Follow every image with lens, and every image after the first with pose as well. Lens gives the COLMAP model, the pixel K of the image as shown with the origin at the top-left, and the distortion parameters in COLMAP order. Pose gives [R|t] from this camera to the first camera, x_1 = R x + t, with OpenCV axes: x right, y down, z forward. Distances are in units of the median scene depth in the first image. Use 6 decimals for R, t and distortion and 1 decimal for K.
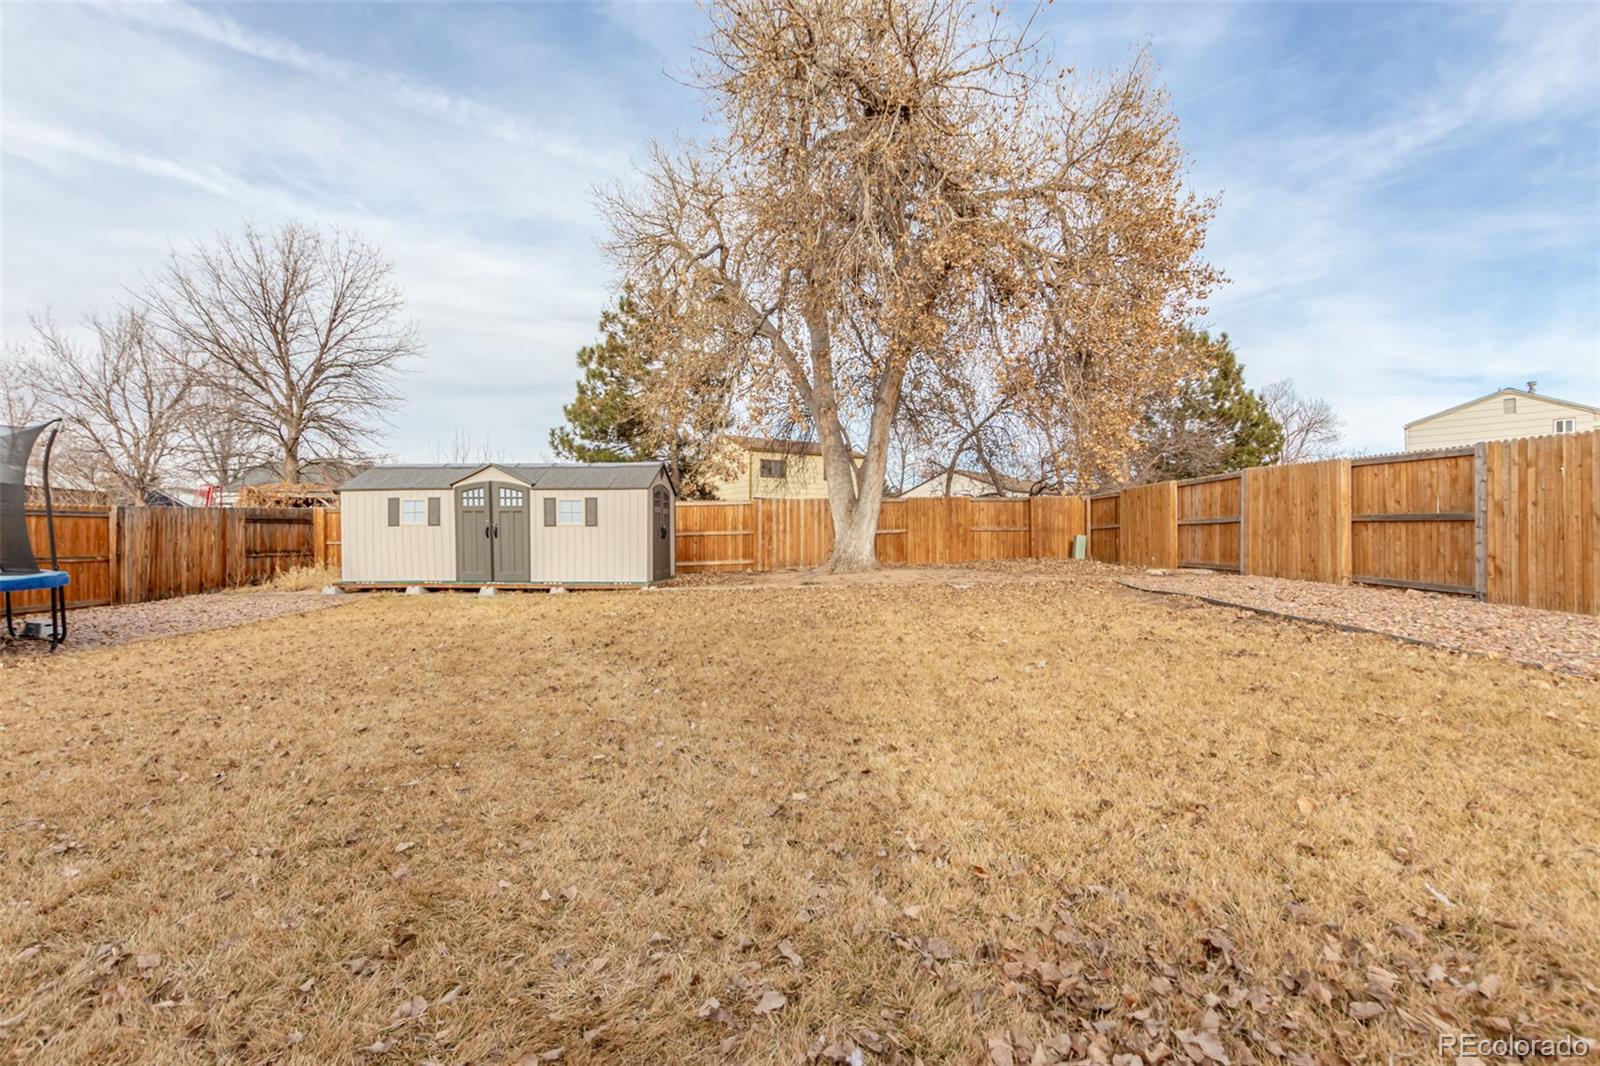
lens RADIAL K [[727.8, 0, 798.3], [0, 727.8, 534.2], [0, 0, 1]] dist [-0.004039, -0.000833]
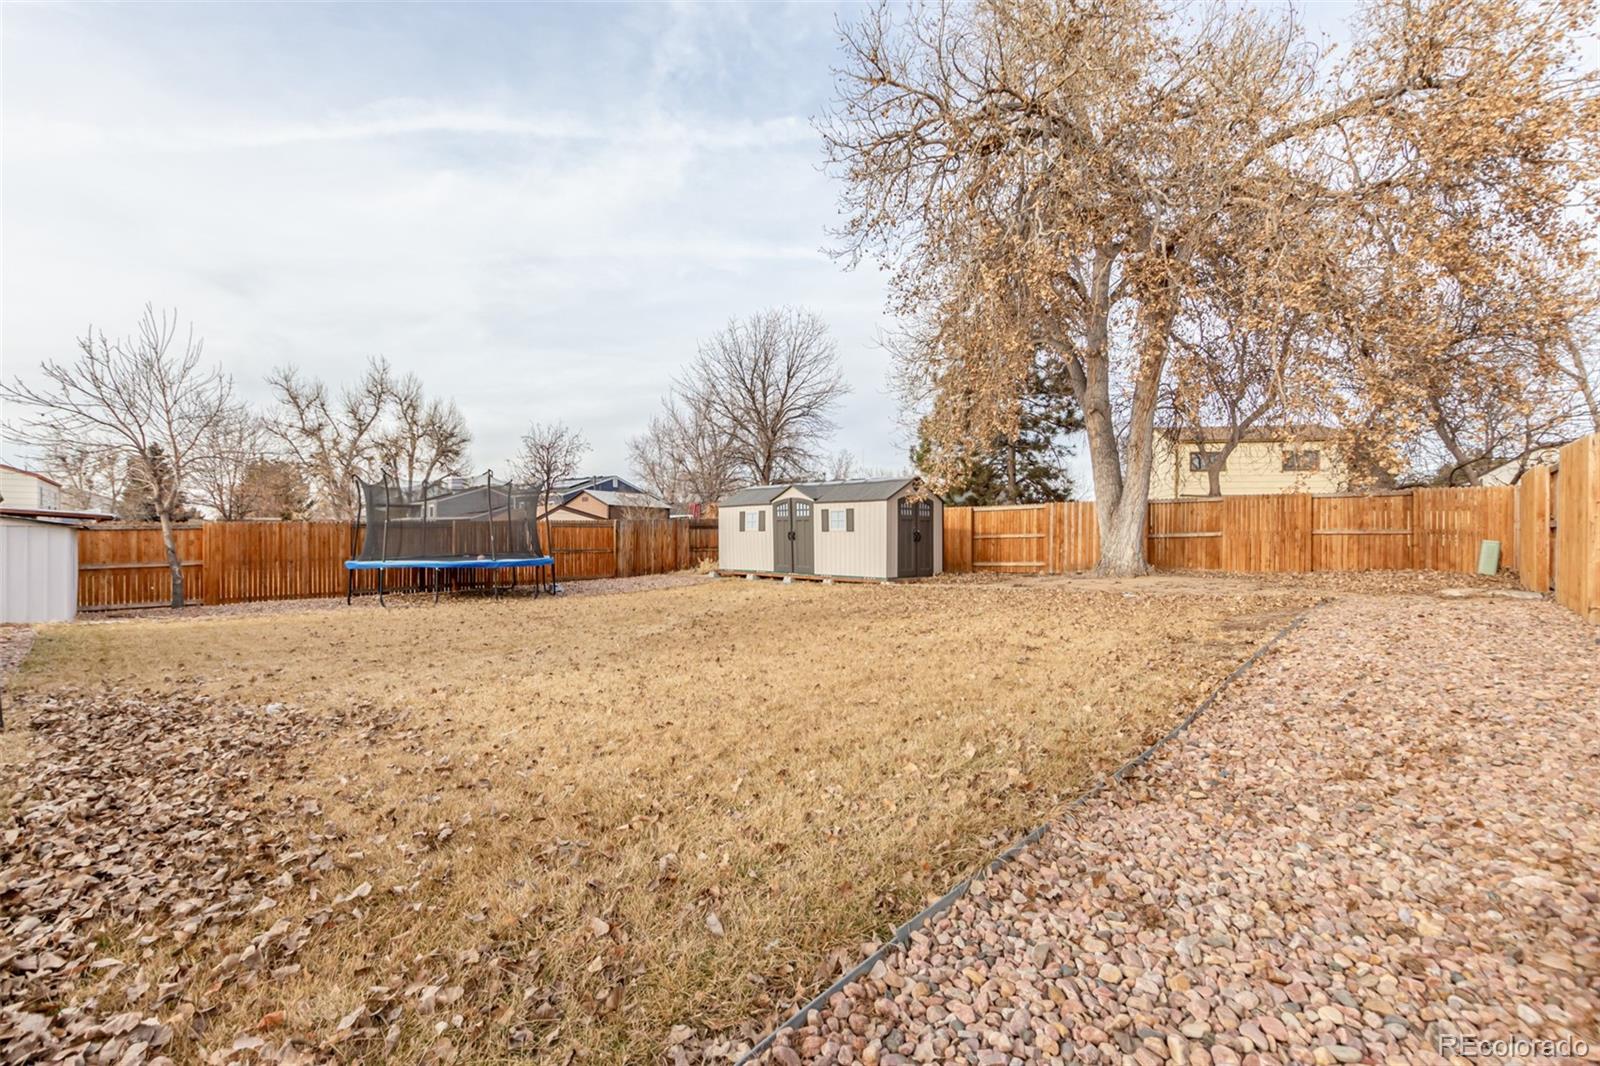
lens RADIAL K [[727.8, 0, 796.1], [0, 727.8, 538.7], [0, 0, 1]] dist [-0.004039, -0.000833]
pose [[0.749177, 0.005562, -0.662346, 0.470942], [-0.000010, 0.999965, 0.008386, -0.008656], [0.662370, -0.006276, 0.749151, -0.000612]]
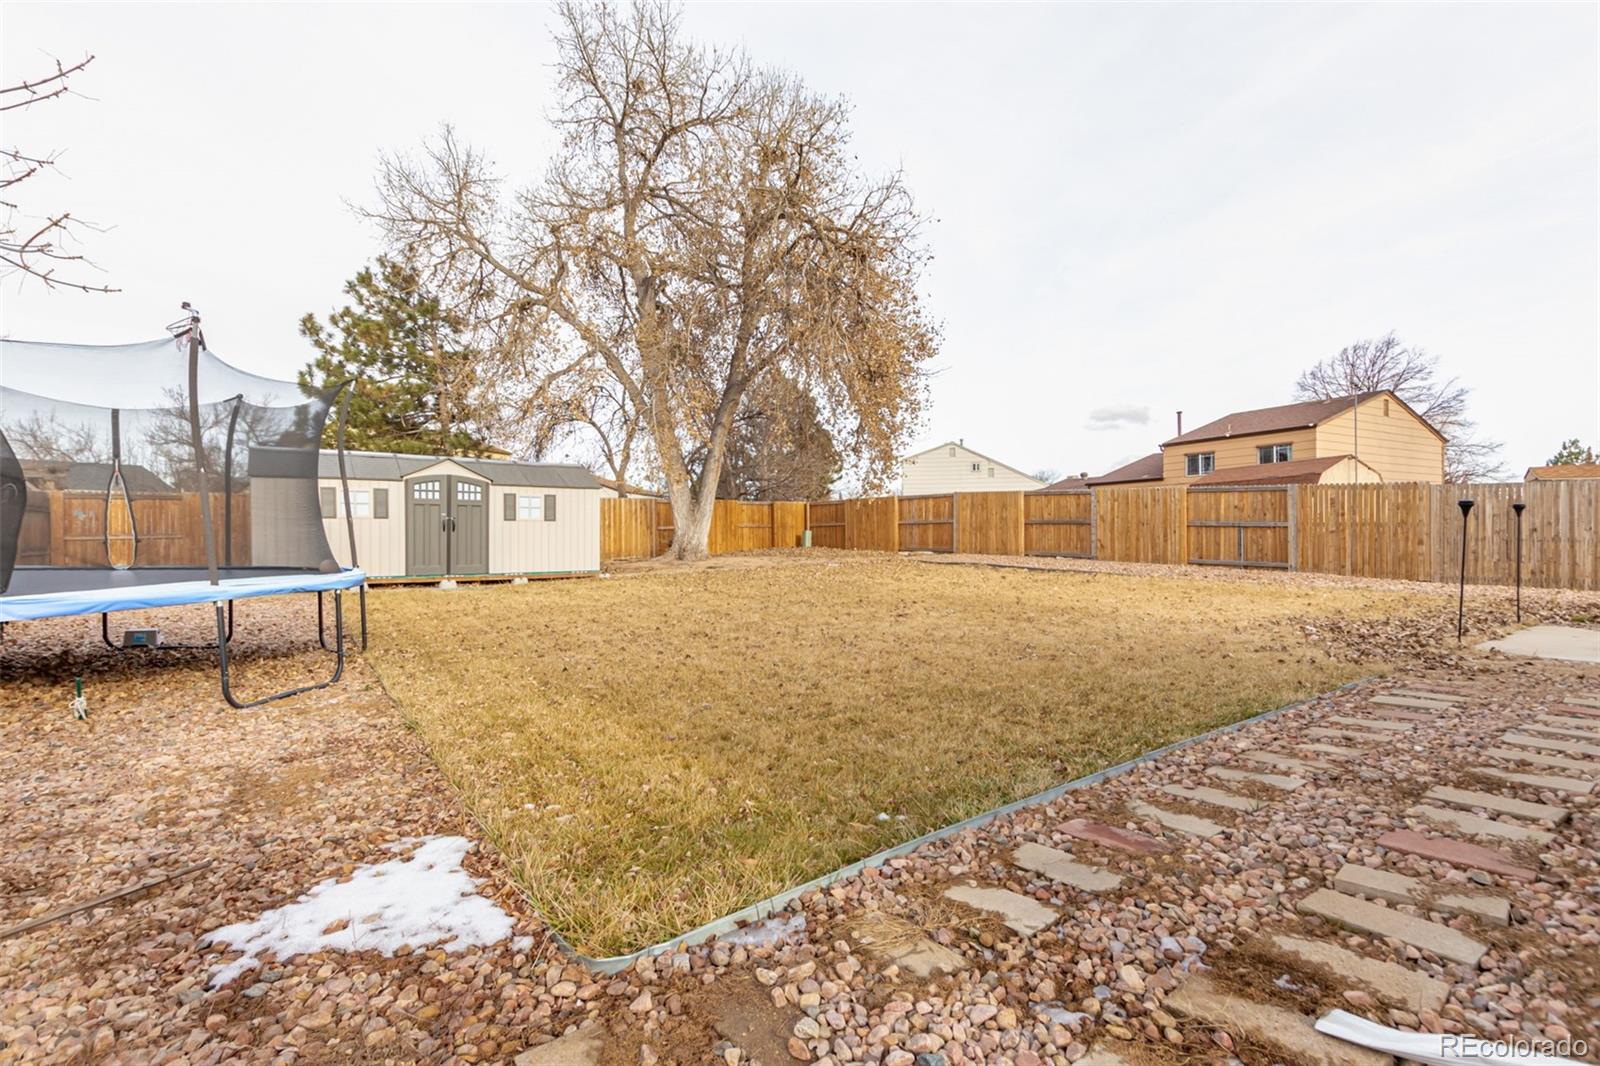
lens RADIAL K [[727.8, 0, 798.2], [0, 727.8, 532.4], [0, 0, 1]] dist [-0.004039, -0.000833]
pose [[0.768608, 0.001034, 0.639720, -0.689870], [-0.003004, 0.999994, 0.001994, 0.003022], [-0.639713, -0.003454, 0.768606, -0.079764]]
